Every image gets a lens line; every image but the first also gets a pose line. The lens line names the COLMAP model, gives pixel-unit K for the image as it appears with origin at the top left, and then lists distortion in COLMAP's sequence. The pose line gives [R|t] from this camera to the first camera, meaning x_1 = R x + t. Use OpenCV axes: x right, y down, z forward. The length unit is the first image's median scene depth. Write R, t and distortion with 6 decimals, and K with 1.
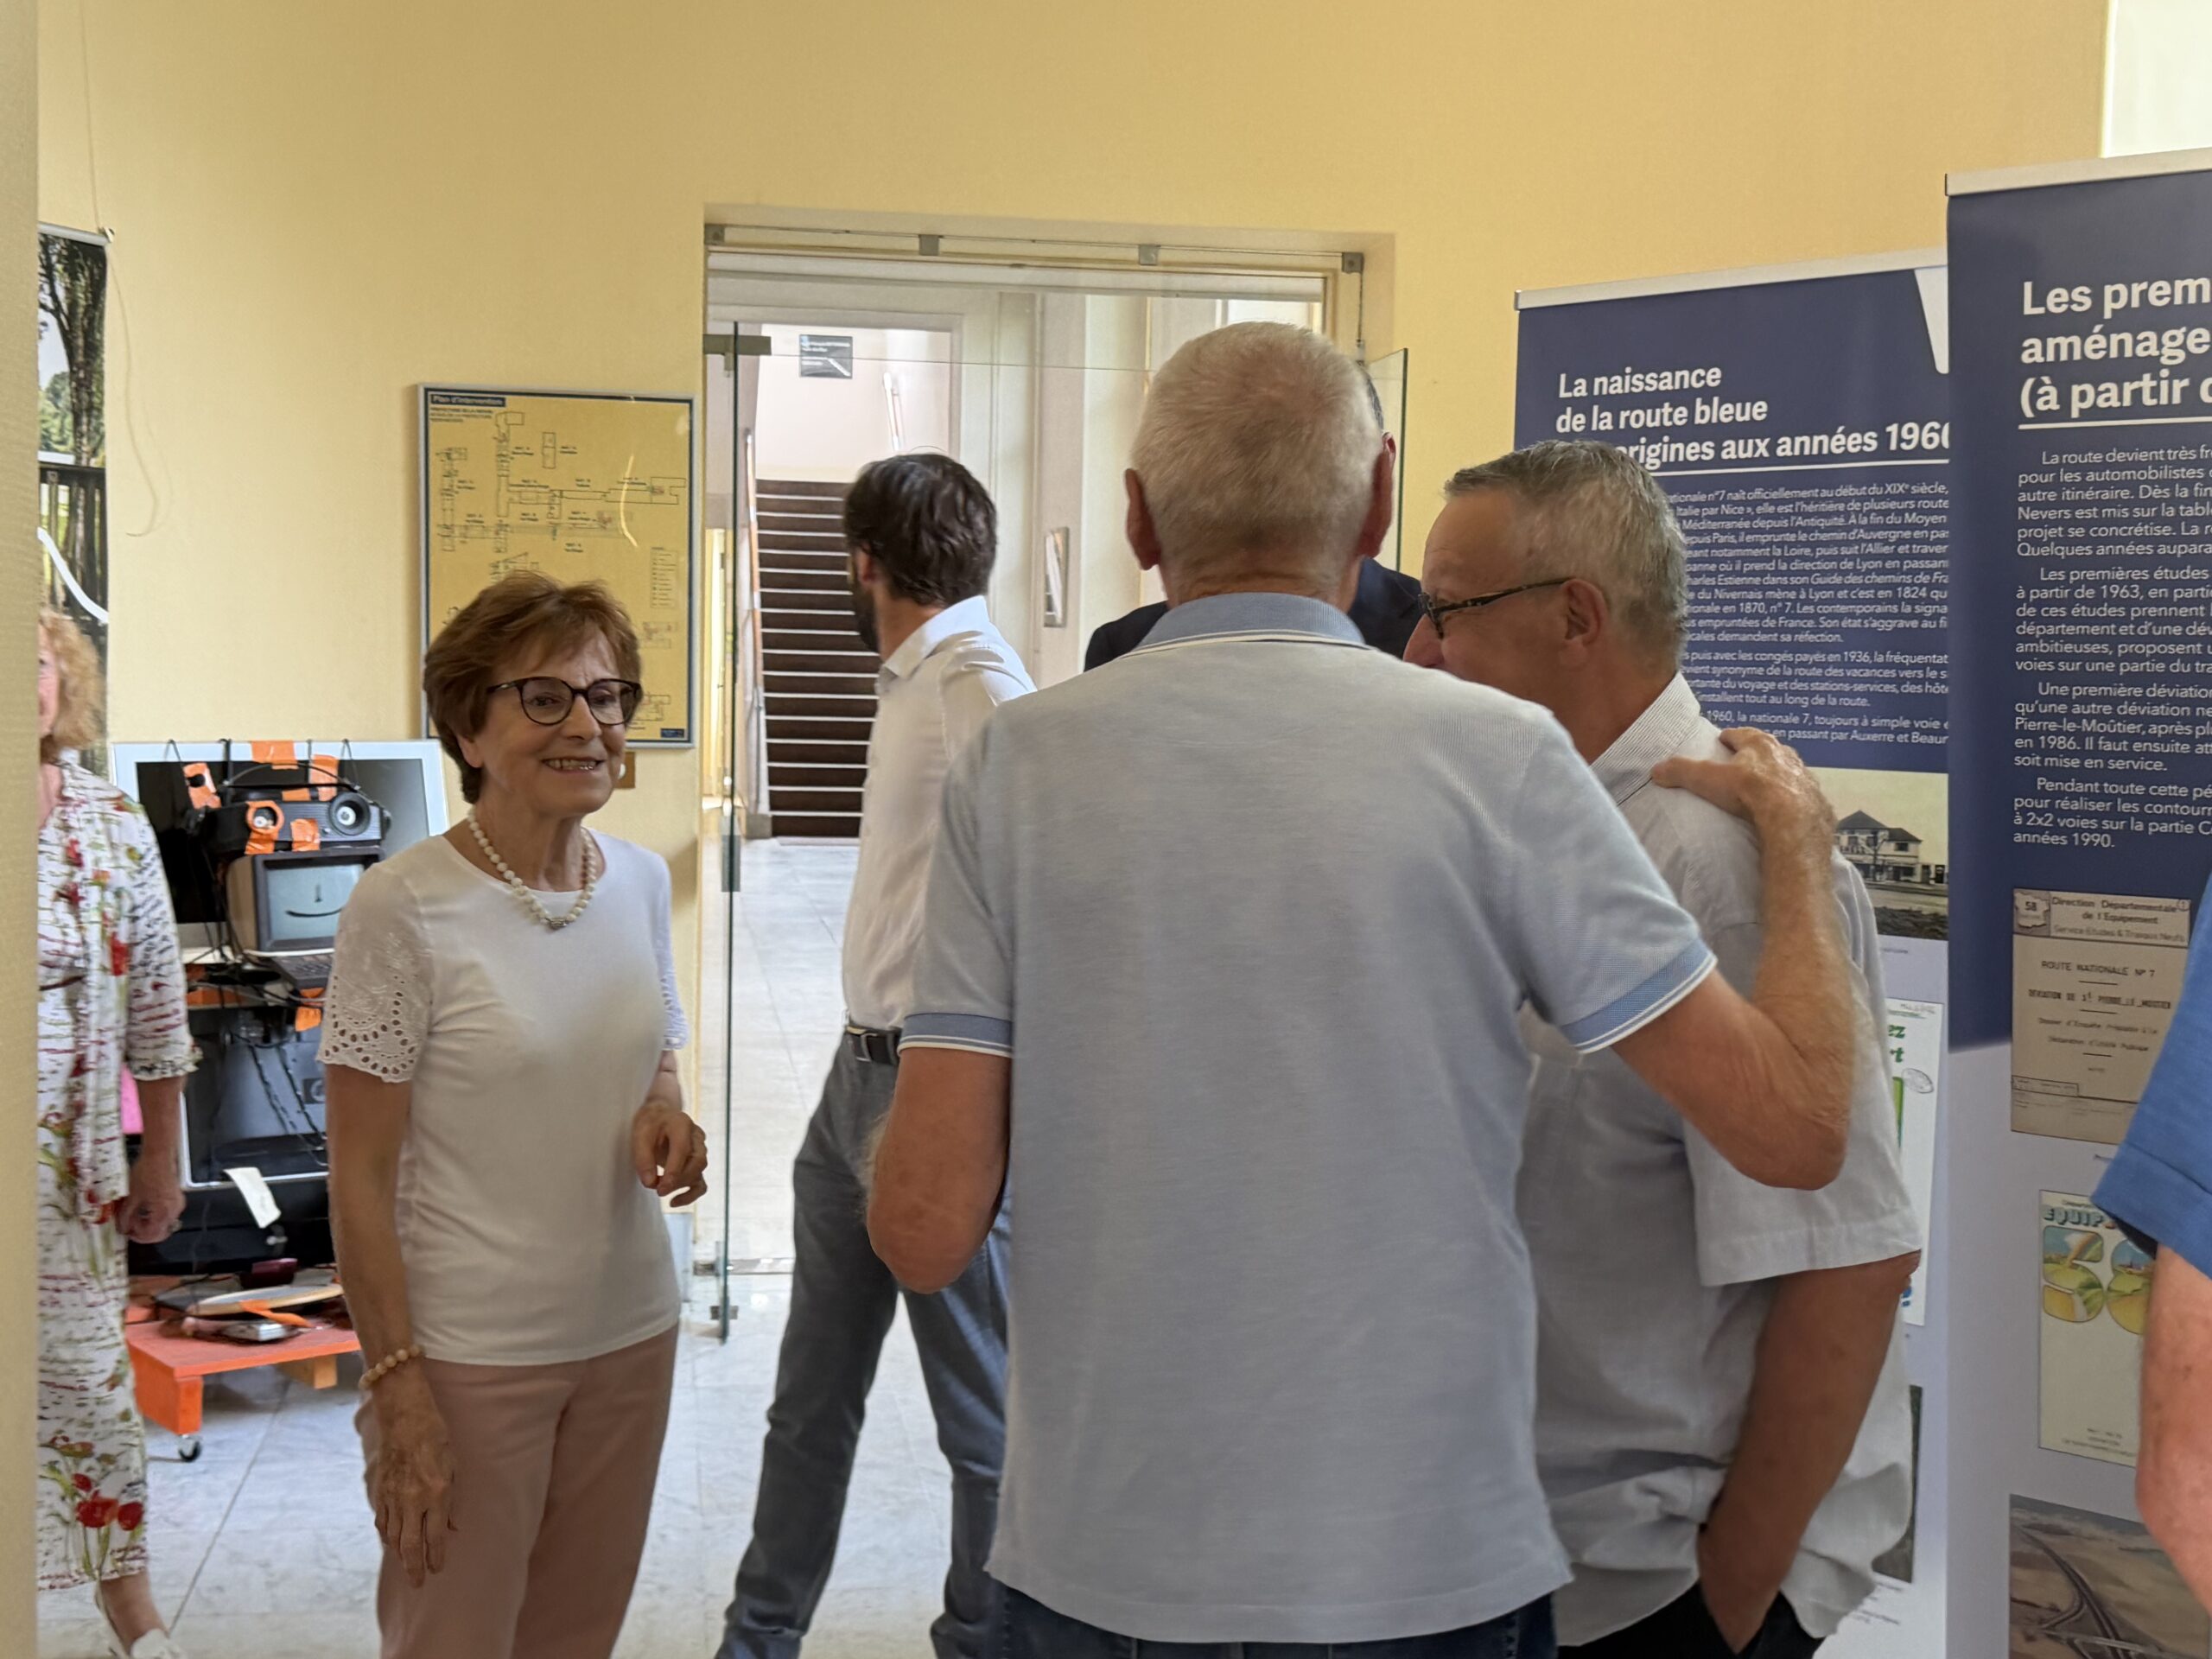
lens RADIAL K [[2746.0, 0, 1159.2], [0, 2746.0, 806.1], [0, 0, 1]] dist [0.040492, 0.000000]
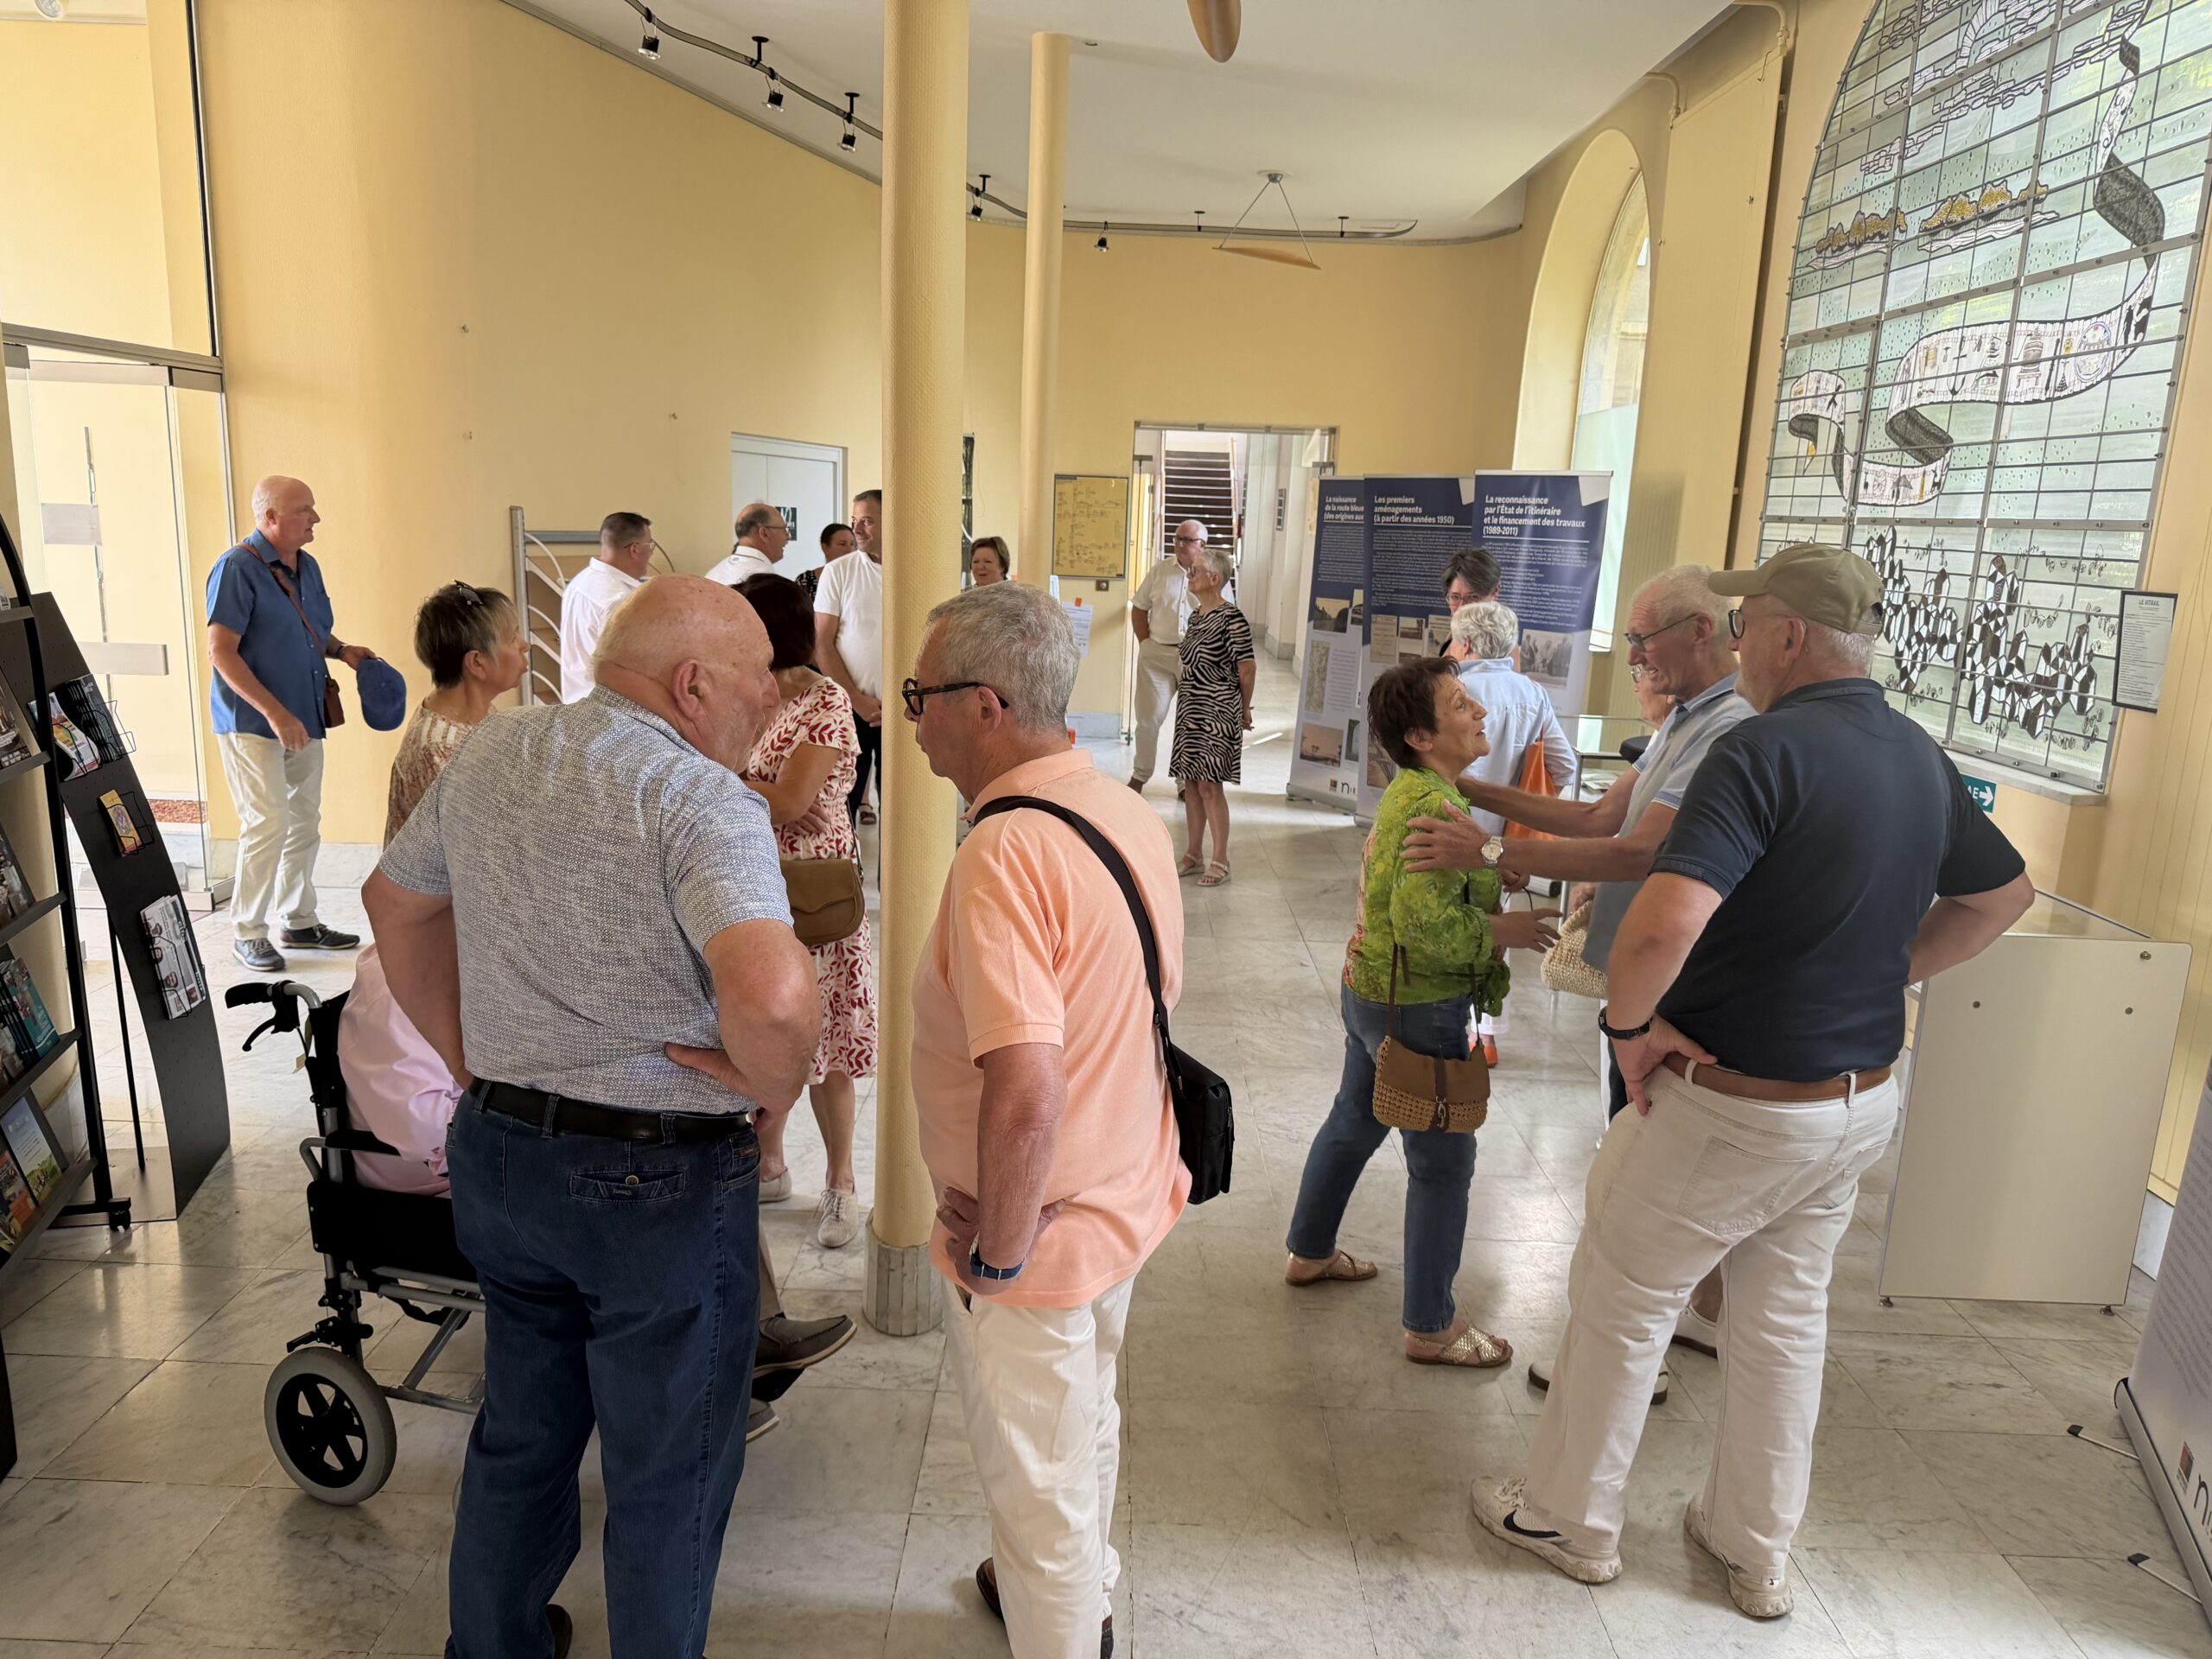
lens RADIAL K [[1509.3, 0, 1103.1], [0, 1509.3, 817.9], [0, 0, 1]] dist [0.034705, -0.027387]
pose [[0.981835, 0.050467, -0.182899, 0.197906], [-0.025202, 0.990123, 0.137918, 0.017305], [0.188053, -0.130803, 0.973410, -1.074406]]
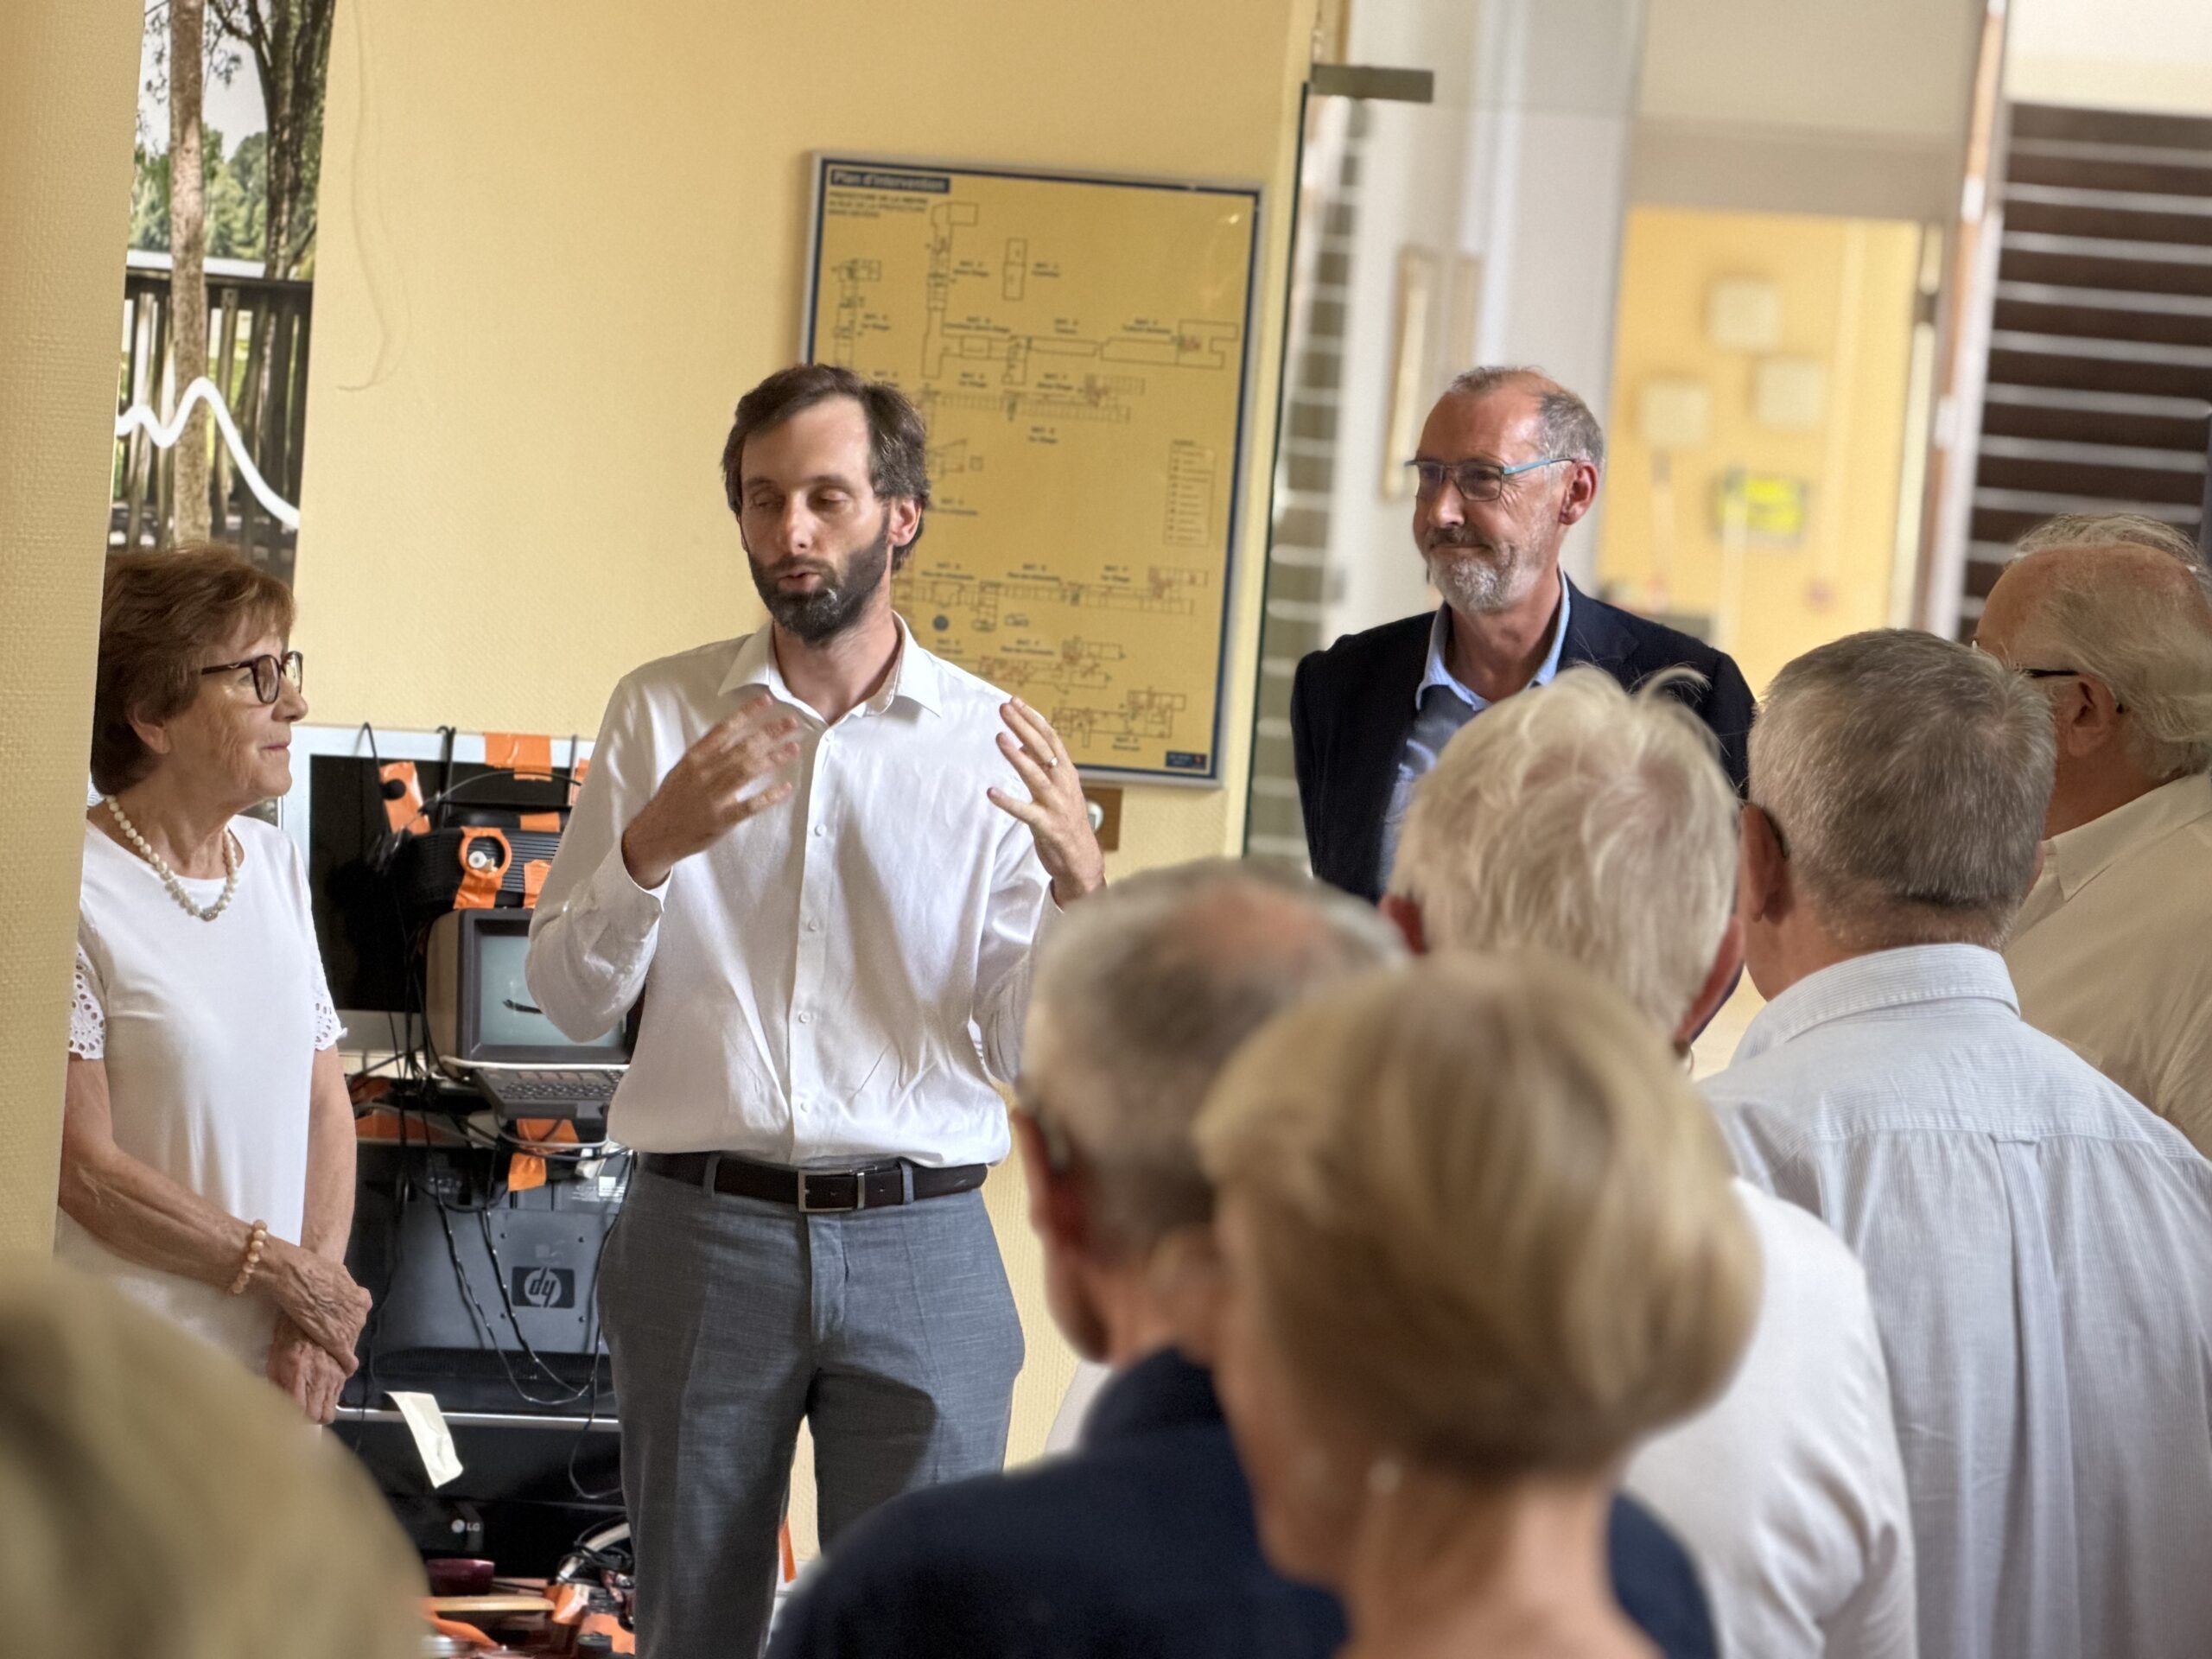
lens RADIAL K [[7907.6, 0, 1108.2], [0, 7907.6, 830.8], [0, 0, 1]] dist [-0.037452, 0.000000]
pose [[0.956482, 0.067953, -0.283768, 0.333056], [-0.071997, 0.997397, -0.003833, -0.004567], [0.282769, 0.024097, 0.958885, -0.717214]]
